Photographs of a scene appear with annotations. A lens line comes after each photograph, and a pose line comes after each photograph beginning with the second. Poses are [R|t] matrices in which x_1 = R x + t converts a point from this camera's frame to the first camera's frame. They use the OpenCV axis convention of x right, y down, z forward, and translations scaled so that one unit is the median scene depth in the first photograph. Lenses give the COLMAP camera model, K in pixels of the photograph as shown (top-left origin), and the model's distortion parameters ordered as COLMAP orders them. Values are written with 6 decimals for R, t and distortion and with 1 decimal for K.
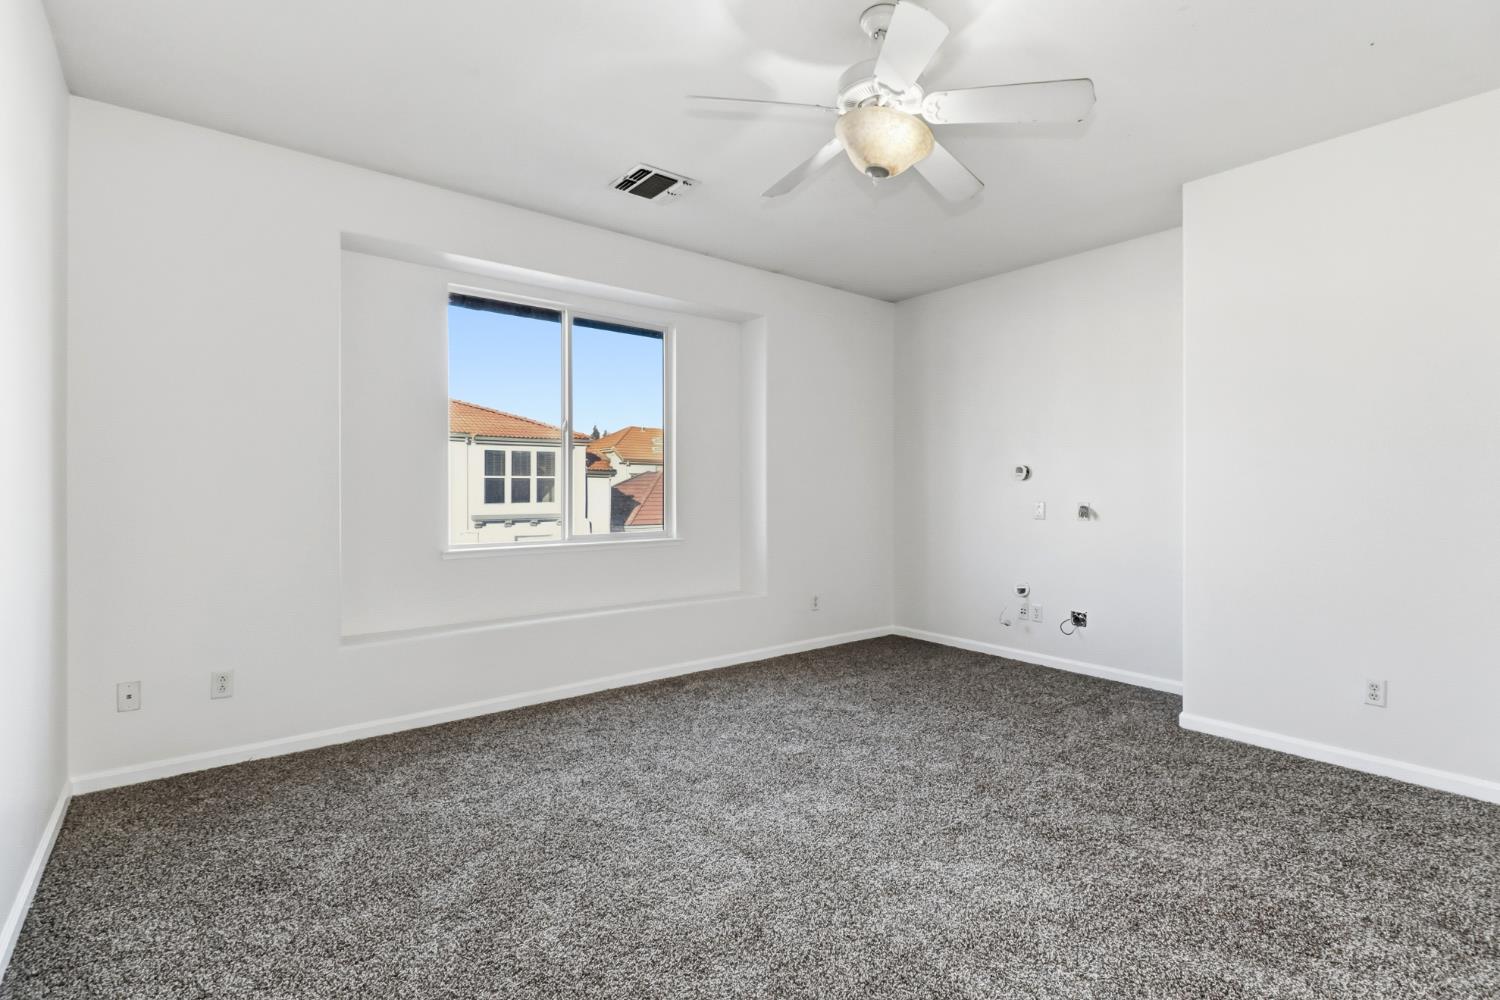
lens RADIAL K [[707.4, 0, 758.5], [0, 707.4, 491.3], [0, 0, 1]] dist [0.013884, -0.006257]
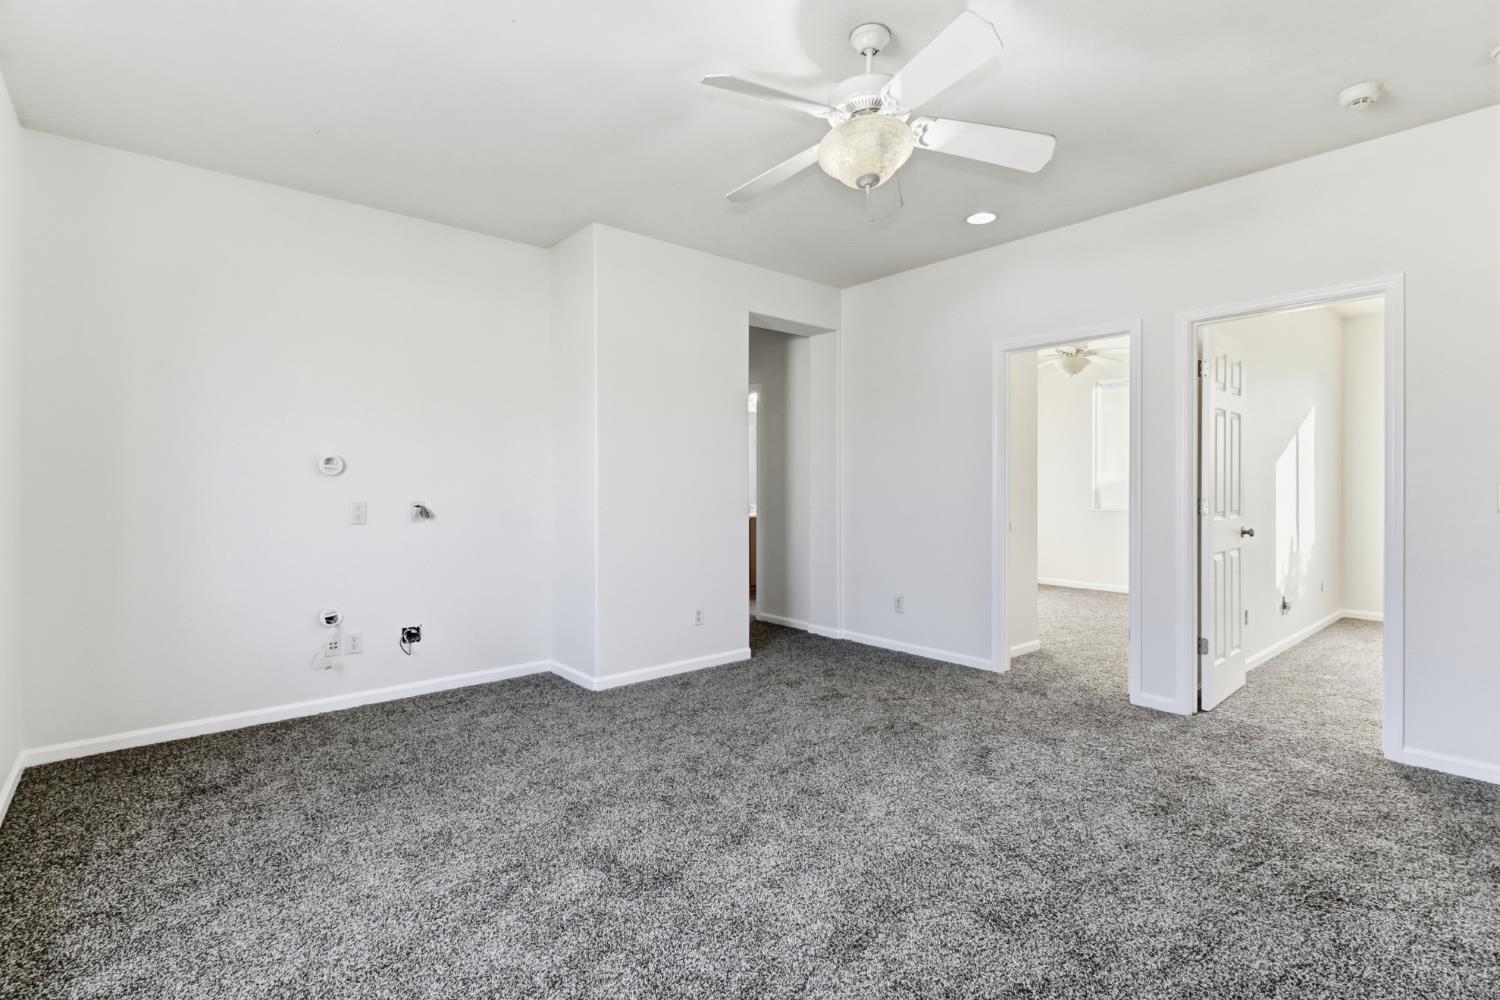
lens RADIAL K [[707.4, 0, 748.8], [0, 707.4, 492.6], [0, 0, 1]] dist [0.013884, -0.006257]
pose [[-0.038206, -0.014744, 0.999161, -0.547829], [0.004169, 0.999880, 0.014914, -0.008678], [-0.999261, 0.004735, -0.038140, 0.766304]]
